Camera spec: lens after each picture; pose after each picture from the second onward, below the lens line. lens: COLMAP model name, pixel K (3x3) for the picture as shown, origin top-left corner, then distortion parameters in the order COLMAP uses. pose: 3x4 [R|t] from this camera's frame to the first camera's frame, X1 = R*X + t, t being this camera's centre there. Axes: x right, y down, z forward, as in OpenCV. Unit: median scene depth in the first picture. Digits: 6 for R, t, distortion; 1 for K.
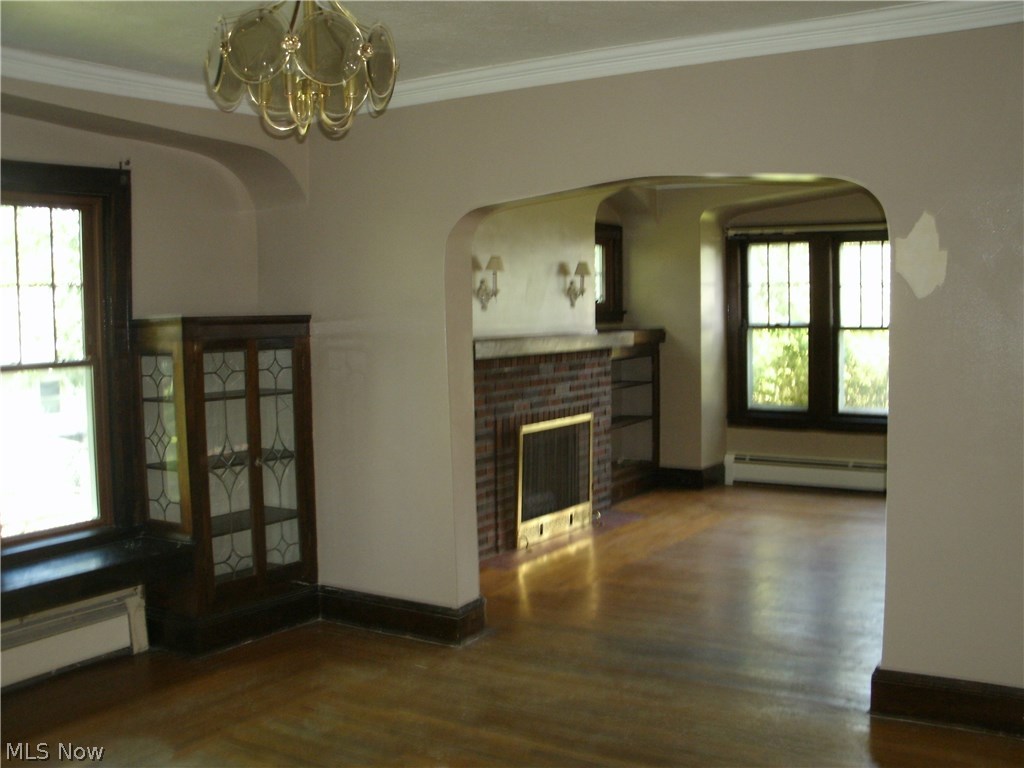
lens RADIAL K [[1090.2, 0, 518.0], [0, 1090.2, 380.9], [0, 0, 1]] dist [-0.171002, 0.000000]
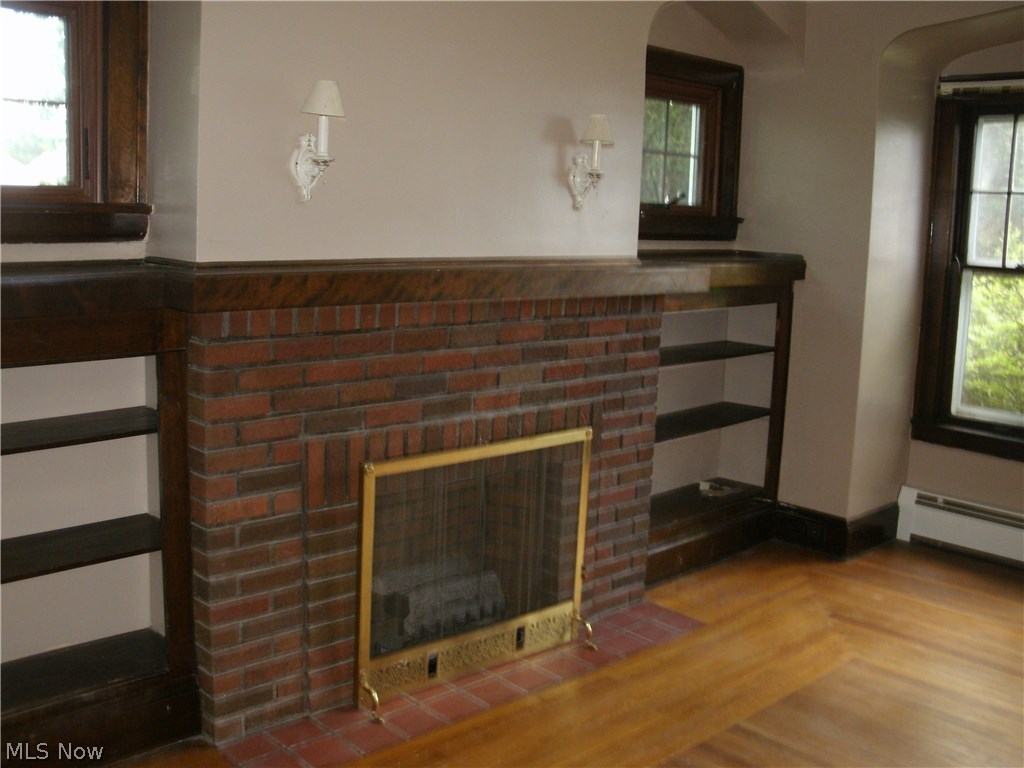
lens RADIAL K [[1090.2, 0, 520.3], [0, 1090.2, 390.1], [0, 0, 1]] dist [-0.171002, 0.000000]
pose [[0.969552, 0.087238, -0.228820, 0.148099], [-0.064536, 0.992387, 0.104900, -0.036255], [0.236230, -0.086939, 0.967800, 0.510645]]
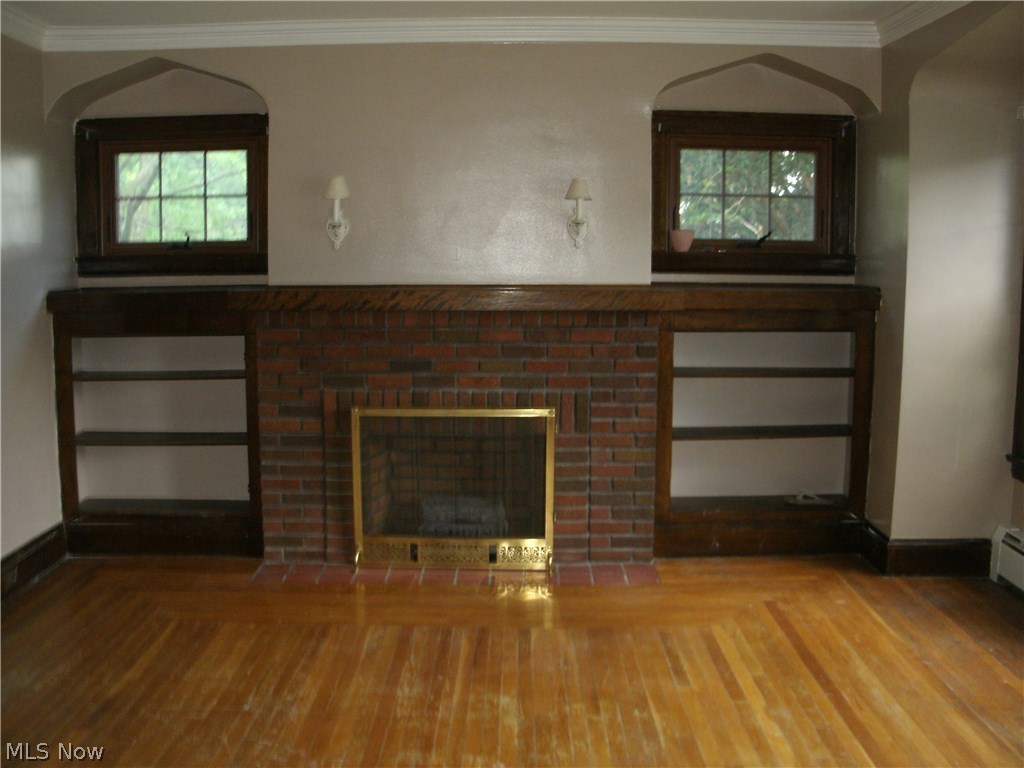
lens RADIAL K [[1090.2, 0, 510.3], [0, 1090.2, 385.2], [0, 0, 1]] dist [-0.171002, 0.000000]
pose [[0.515257, 0.114504, -0.849352, 0.614287], [-0.061524, 0.993420, 0.096603, -0.046180], [0.854824, 0.002480, 0.518911, 0.627388]]
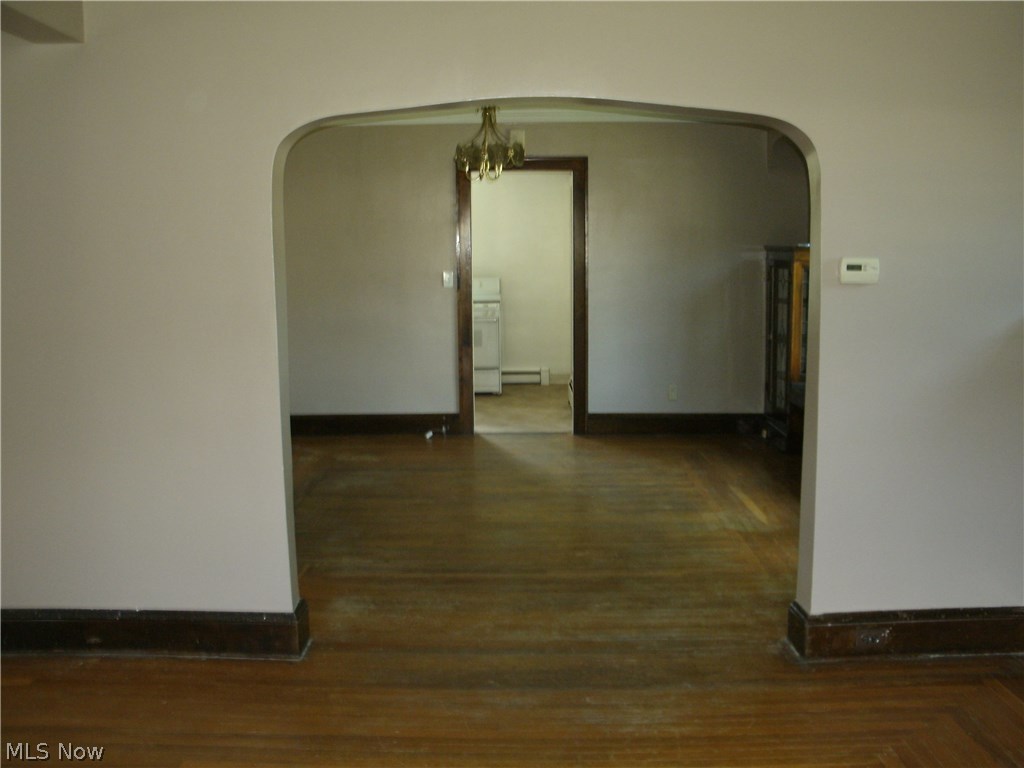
lens RADIAL K [[1090.2, 0, 505.5], [0, 1090.2, 382.8], [0, 0, 1]] dist [-0.171002, 0.000000]
pose [[-0.856904, 0.089873, -0.507581, 0.360231], [-0.017061, 0.979199, 0.202182, -0.082401], [0.515194, 0.181910, -0.837546, 1.018975]]
